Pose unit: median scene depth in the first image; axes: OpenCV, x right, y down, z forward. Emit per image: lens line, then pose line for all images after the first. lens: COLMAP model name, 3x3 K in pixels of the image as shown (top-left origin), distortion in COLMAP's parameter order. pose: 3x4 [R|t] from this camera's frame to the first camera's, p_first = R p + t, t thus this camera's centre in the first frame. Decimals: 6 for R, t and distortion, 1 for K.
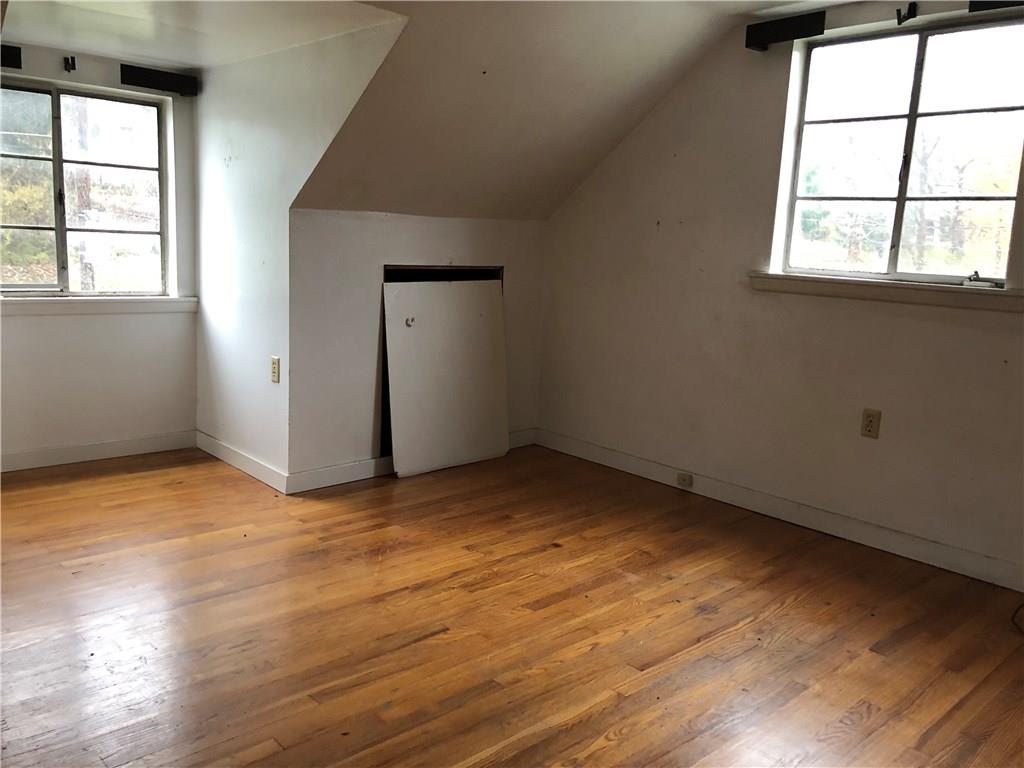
lens RADIAL K [[831.2, 0, 512.0], [0, 831.2, 384.0], [0, 0, 1]] dist [0.070426, -0.074225]
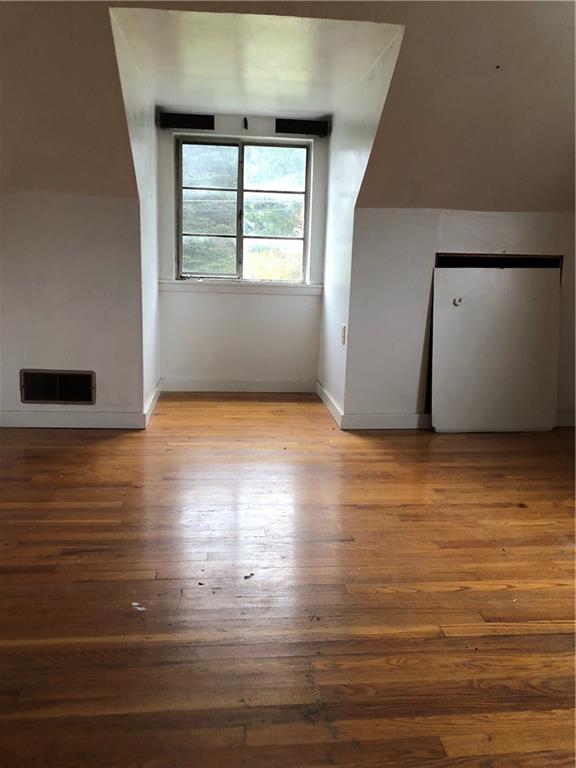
lens RADIAL K [[625.3, 0, 288.0], [0, 625.3, 384.0], [0, 0, 1]] dist [0.075138, -0.165787]
pose [[0.803295, 0.094487, -0.588038, 0.225455], [-0.093814, 0.995084, 0.031738, 0.036315], [0.588146, 0.029671, 0.808210, 0.149274]]
